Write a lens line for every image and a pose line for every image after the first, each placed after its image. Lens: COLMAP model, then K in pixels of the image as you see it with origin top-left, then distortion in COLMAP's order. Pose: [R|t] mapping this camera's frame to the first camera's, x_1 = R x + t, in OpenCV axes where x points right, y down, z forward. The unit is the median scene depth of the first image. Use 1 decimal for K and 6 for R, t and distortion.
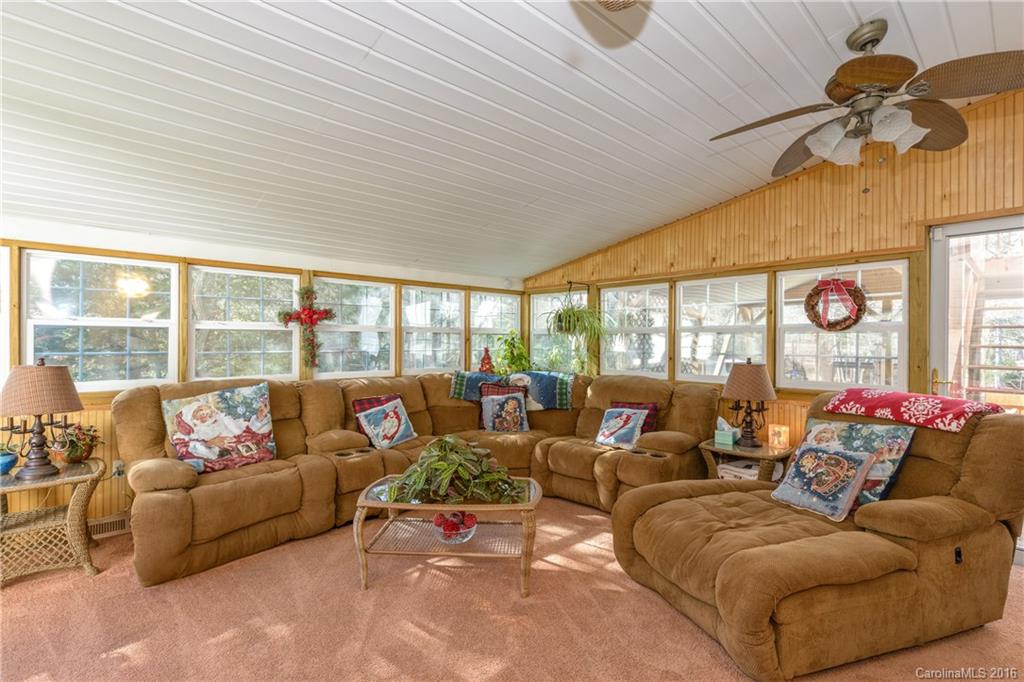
lens RADIAL K [[477.6, 0, 507.2], [0, 477.6, 341.9], [0, 0, 1]] dist [0.005921, -0.001393]
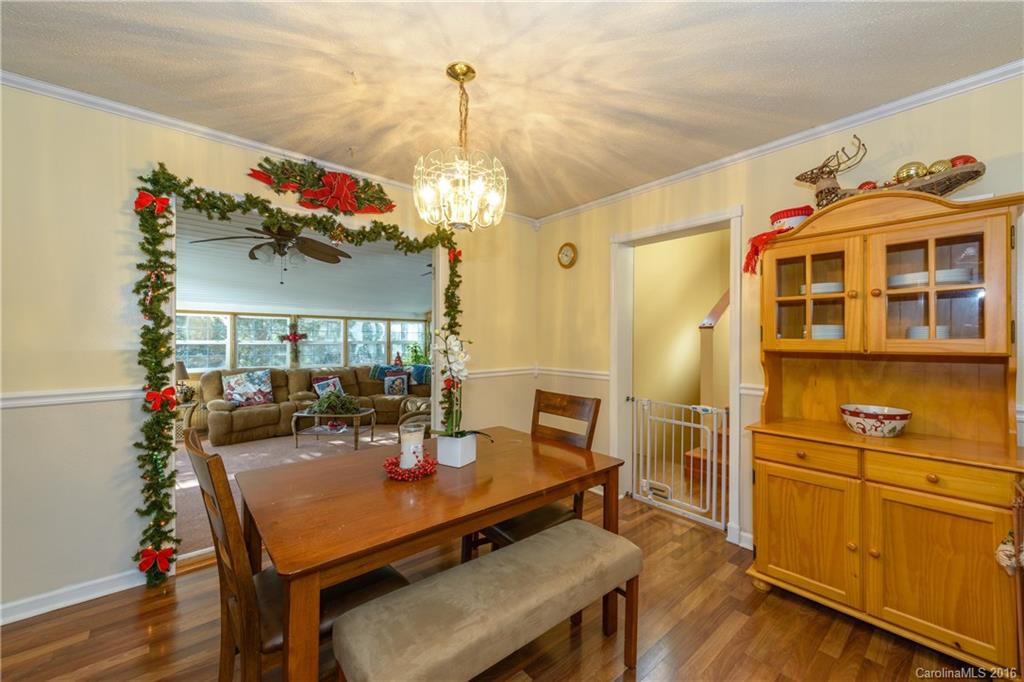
lens RADIAL K [[396.5, 0, 513.7], [0, 396.5, 339.6], [0, 0, 1]] dist [0.003063, 0.000002]
pose [[0.999711, 0.007385, -0.022884, 0.646967], [-0.007291, 0.999965, 0.004208, -0.065445], [0.022914, -0.004040, 0.999729, -0.784251]]
